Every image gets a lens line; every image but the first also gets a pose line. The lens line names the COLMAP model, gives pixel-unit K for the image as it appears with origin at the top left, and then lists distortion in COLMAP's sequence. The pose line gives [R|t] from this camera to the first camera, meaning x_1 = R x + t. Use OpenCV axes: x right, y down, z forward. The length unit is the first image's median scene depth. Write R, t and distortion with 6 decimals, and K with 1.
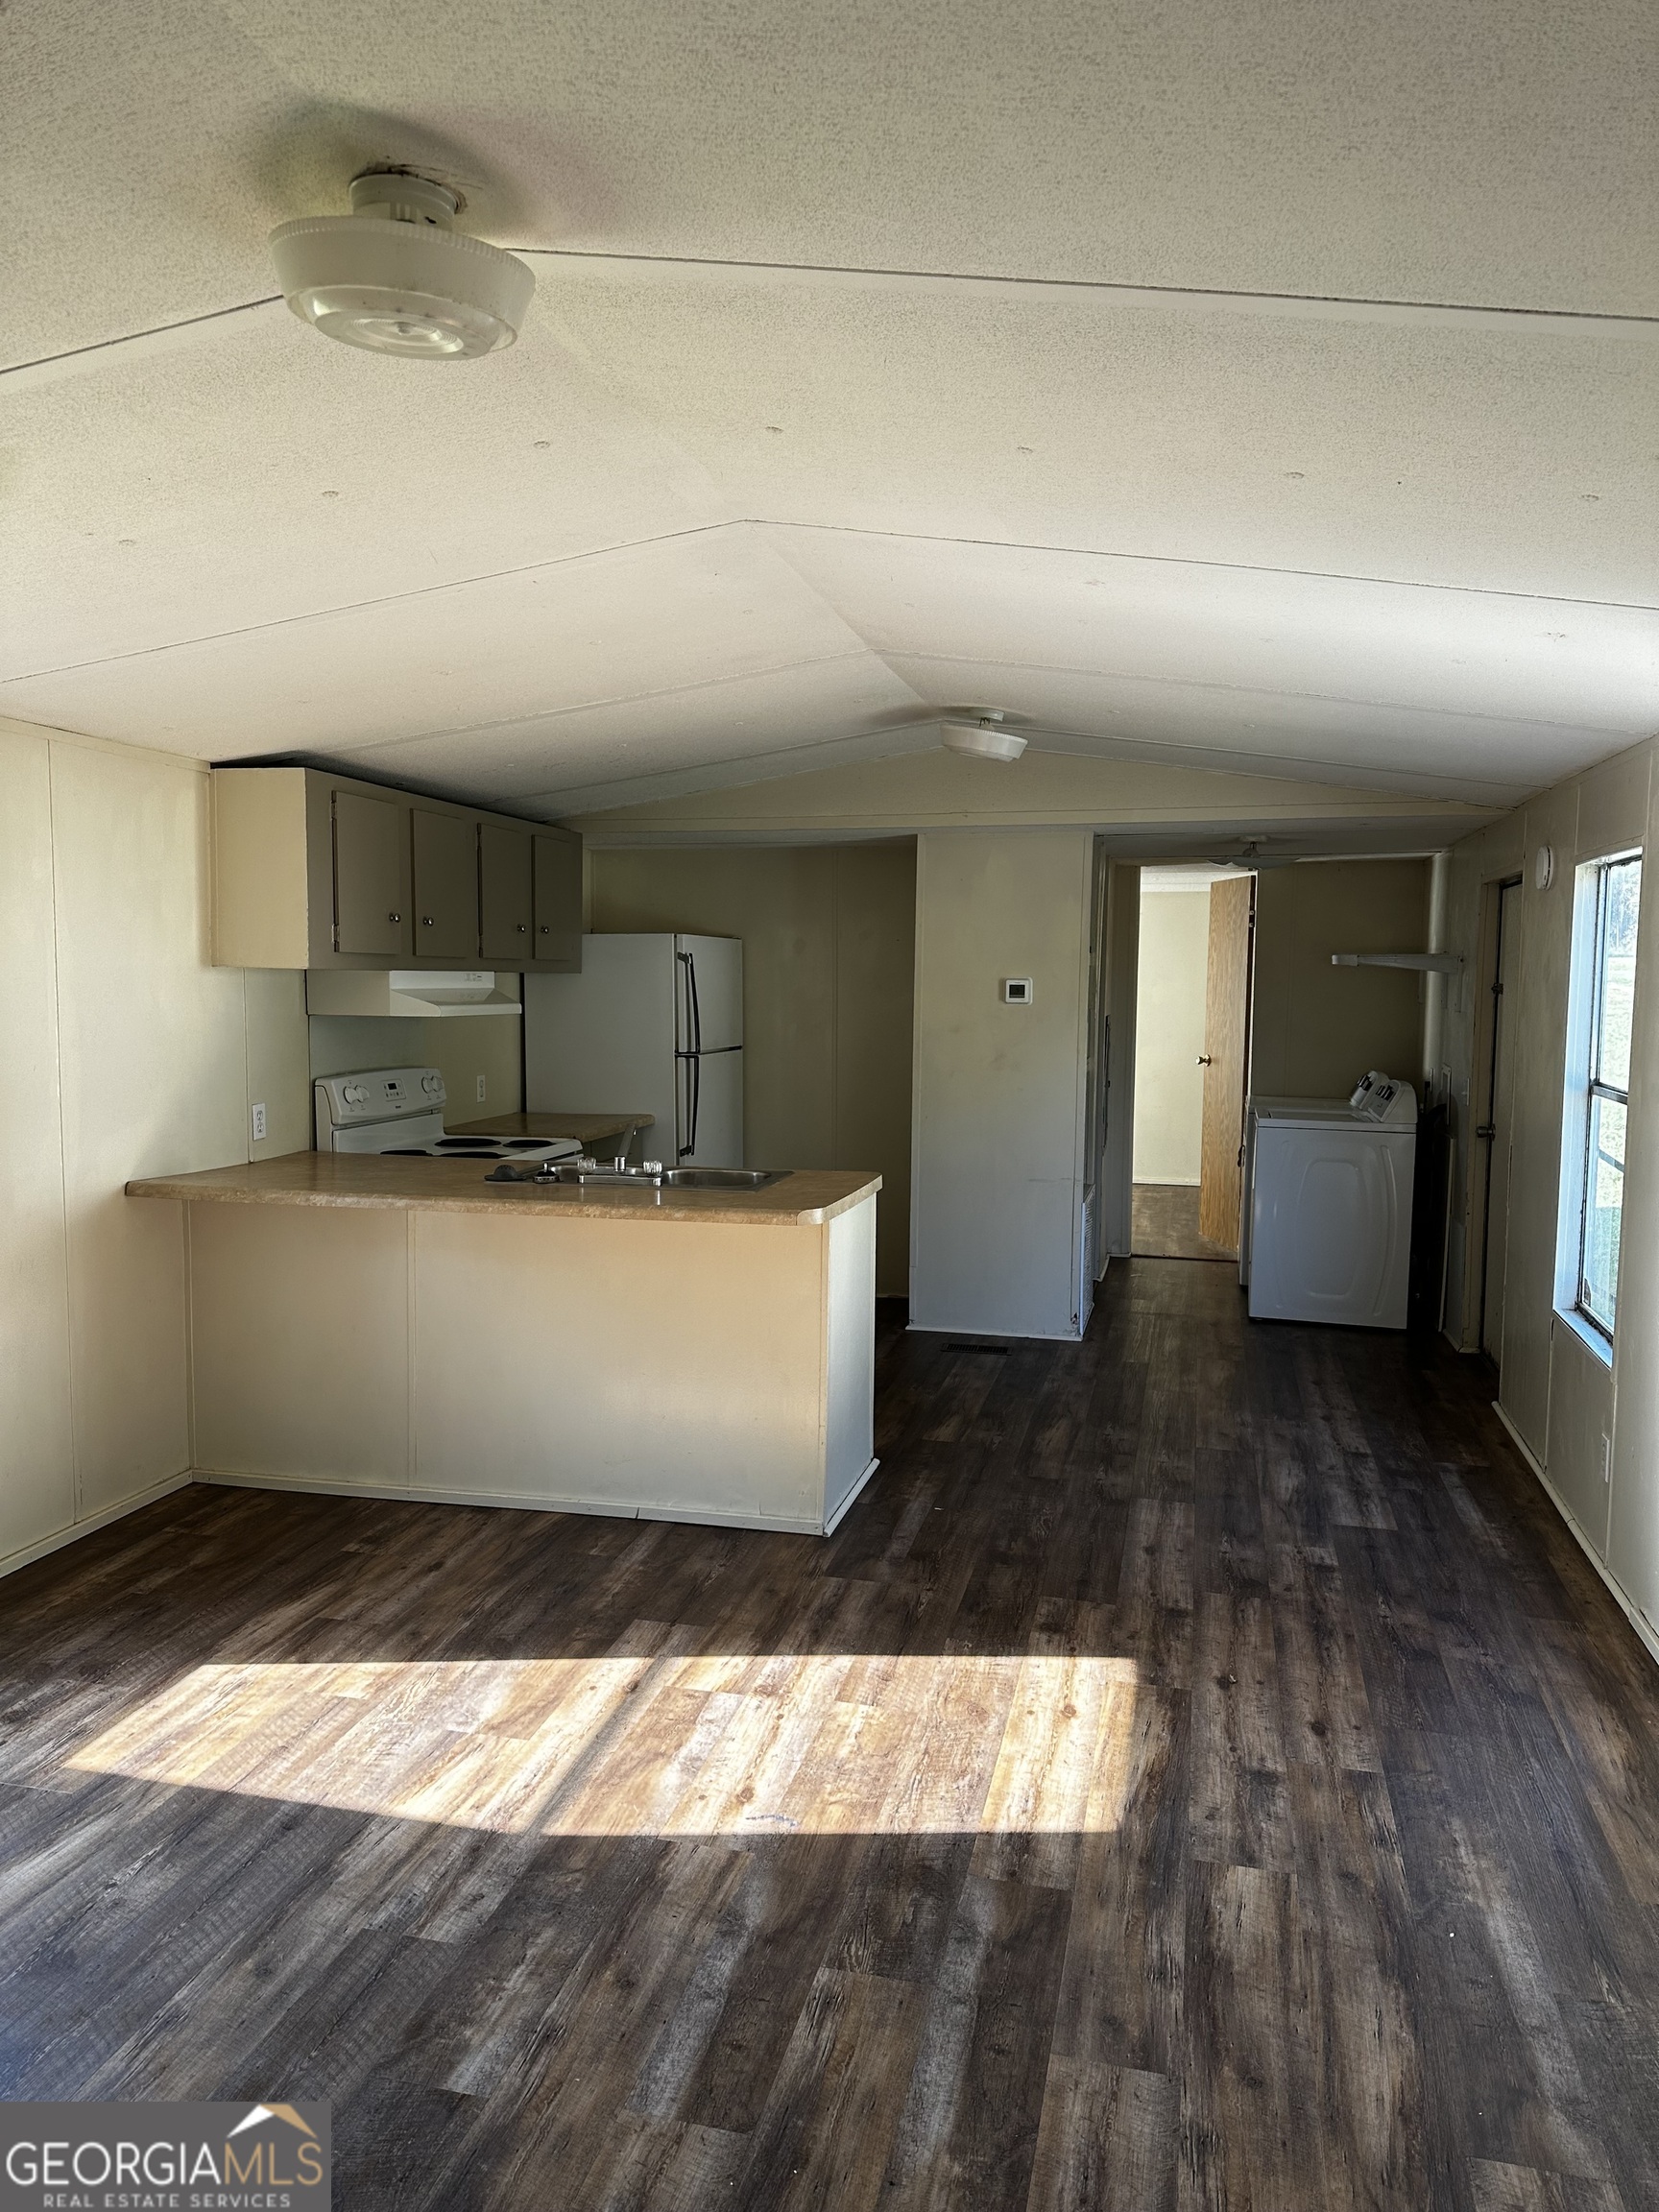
lens RADIAL K [[1480.5, 0, 829.5], [0, 1480.5, 1106.0], [0, 0, 1]] dist [-0.052192, 0.001168]
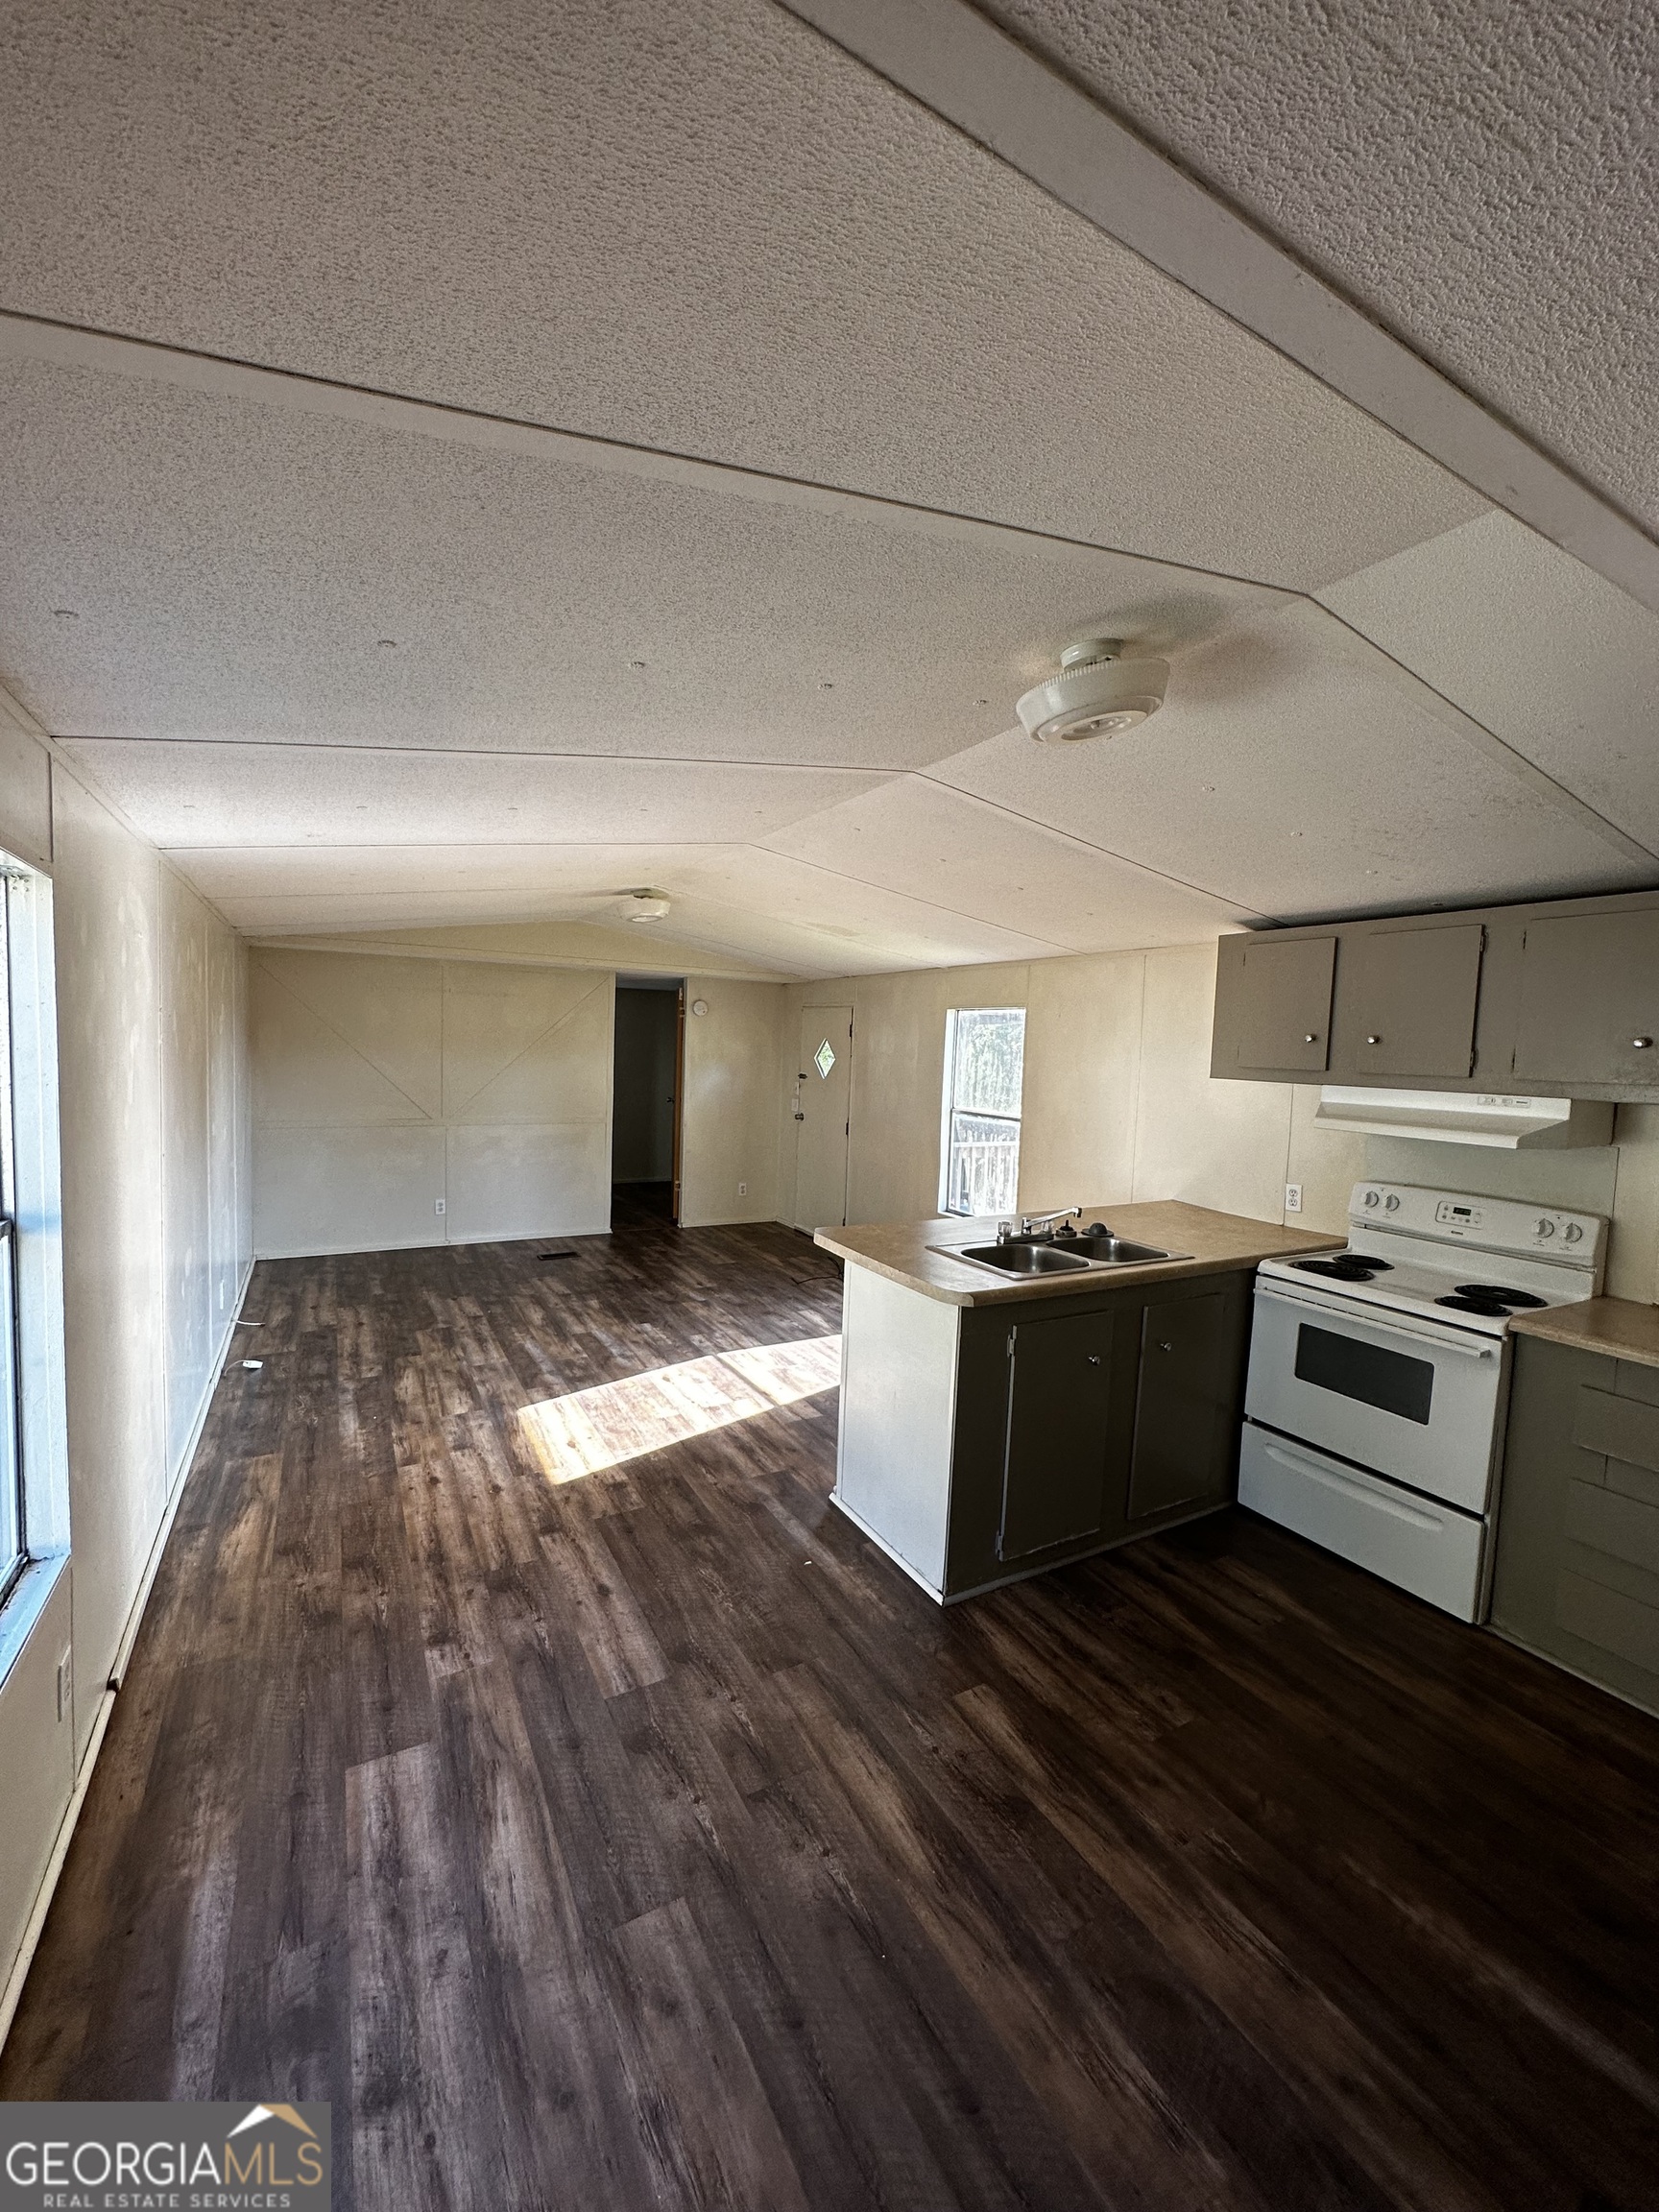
lens RADIAL K [[880.3, 0, 829.5], [0, 880.3, 1106.0], [0, 0, 1]] dist [-0.000877, 0.000587]
pose [[-0.719816, 0.022974, -0.693785, 0.687744], [-0.101805, 0.985151, 0.138247, -0.206541], [0.686659, 0.170143, -0.706789, 1.915440]]
